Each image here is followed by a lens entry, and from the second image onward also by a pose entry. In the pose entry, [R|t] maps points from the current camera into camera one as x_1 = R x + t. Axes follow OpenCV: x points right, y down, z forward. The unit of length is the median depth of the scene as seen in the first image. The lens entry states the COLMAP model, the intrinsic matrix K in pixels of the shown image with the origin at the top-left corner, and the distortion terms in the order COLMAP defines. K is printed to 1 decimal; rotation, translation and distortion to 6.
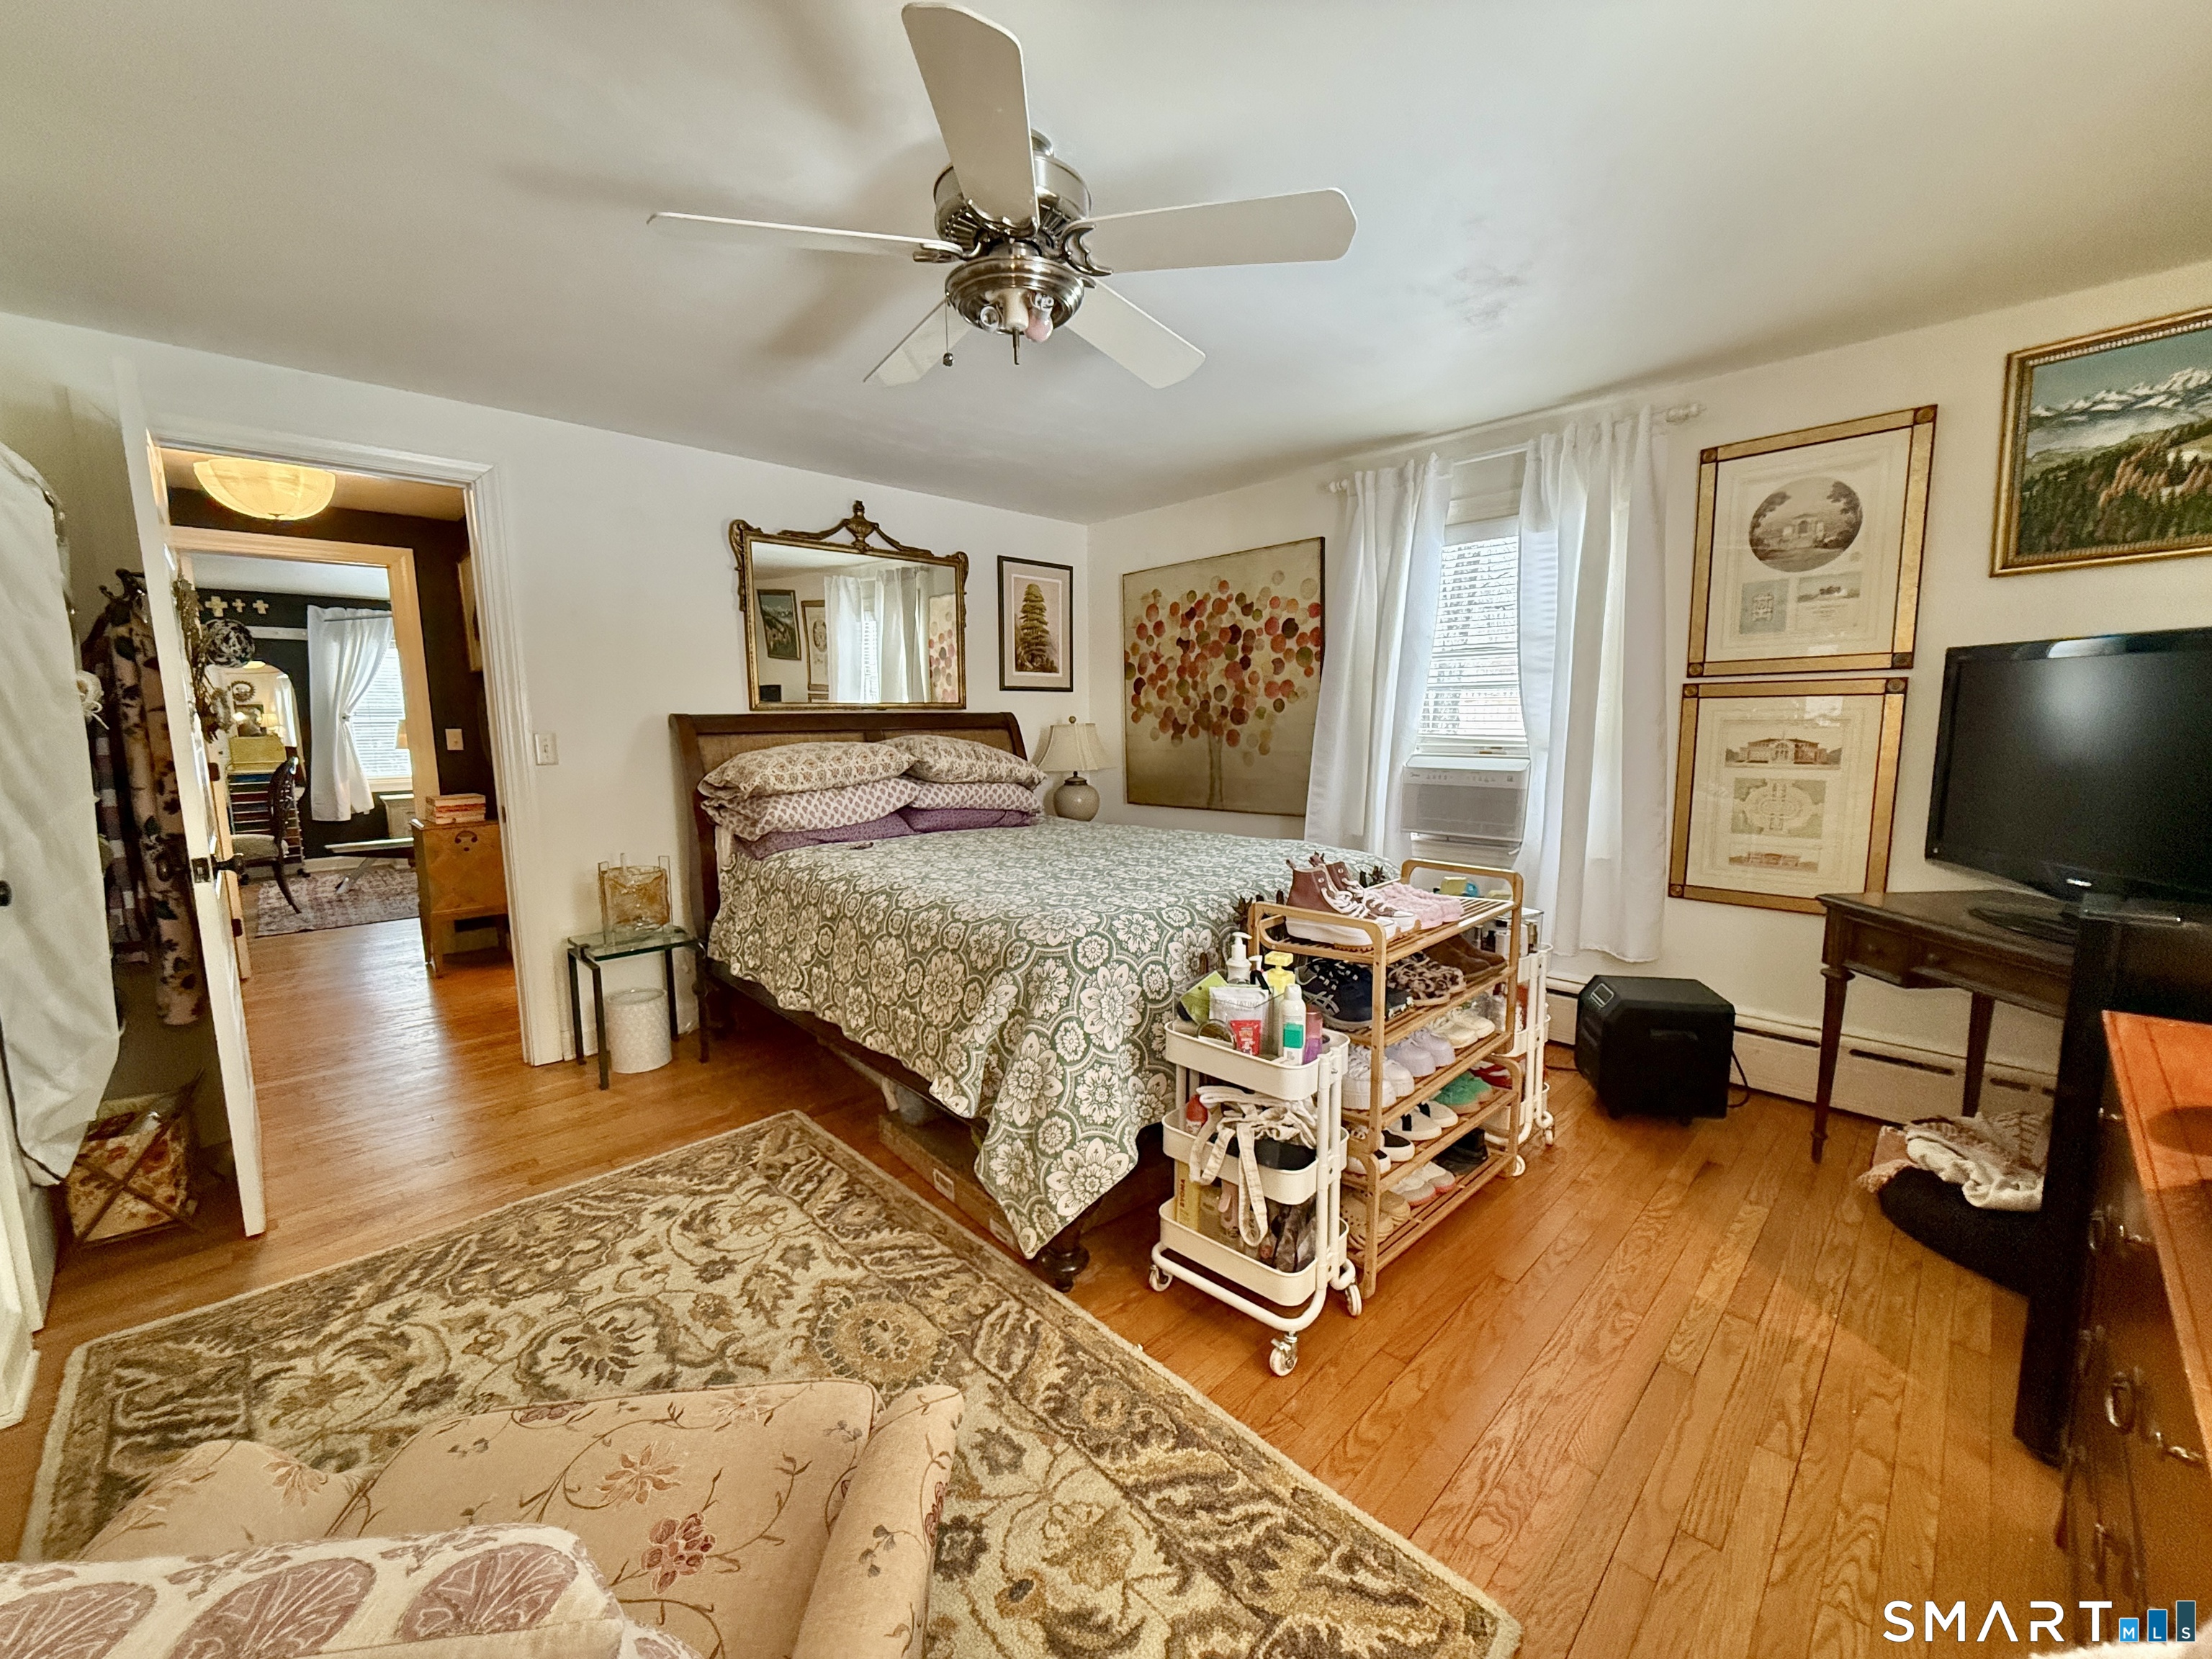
lens RADIAL K [[875.3, 0, 1108.2], [0, 875.3, 832.3], [0, 0, 1]] dist [-0.002672, 0.000457]
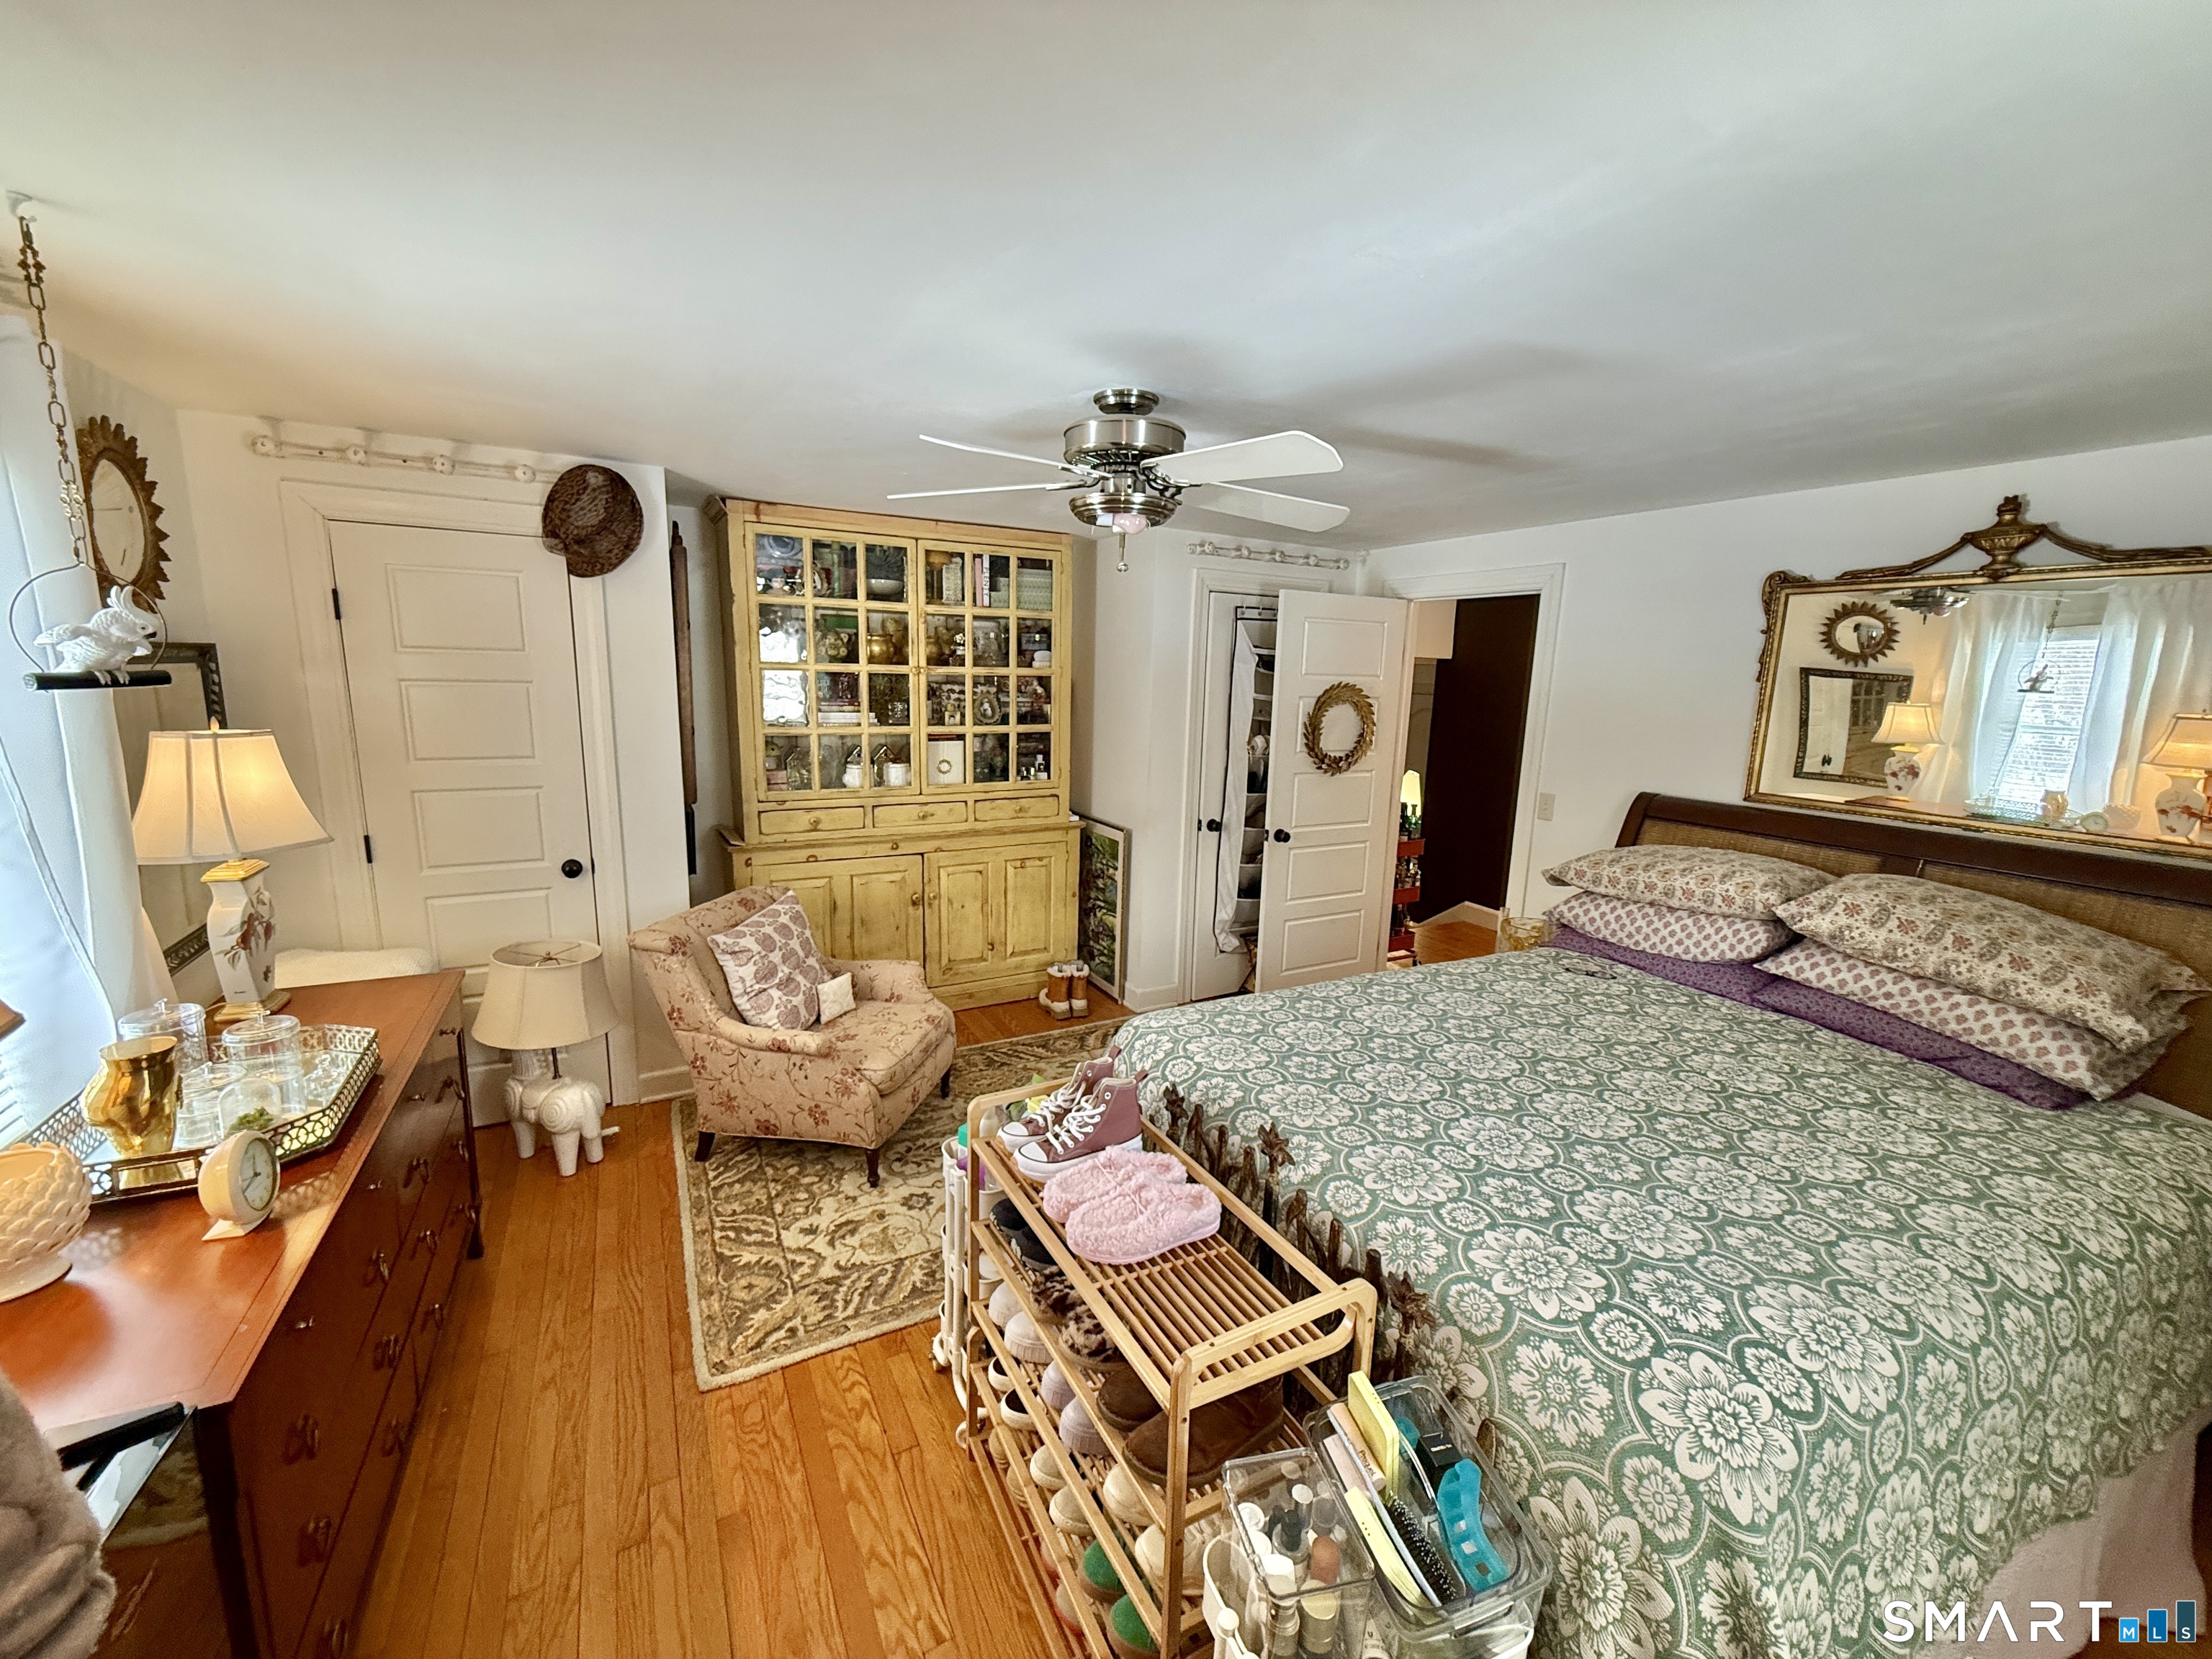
lens RADIAL K [[875.3, 0, 1108.2], [0, 875.3, 832.3], [0, 0, 1]] dist [-0.002672, 0.000457]
pose [[-0.278118, 0.176388, -0.944213, 1.436847], [-0.157189, 0.961386, 0.225896, -0.534922], [0.947598, 0.211245, -0.239652, 1.669952]]
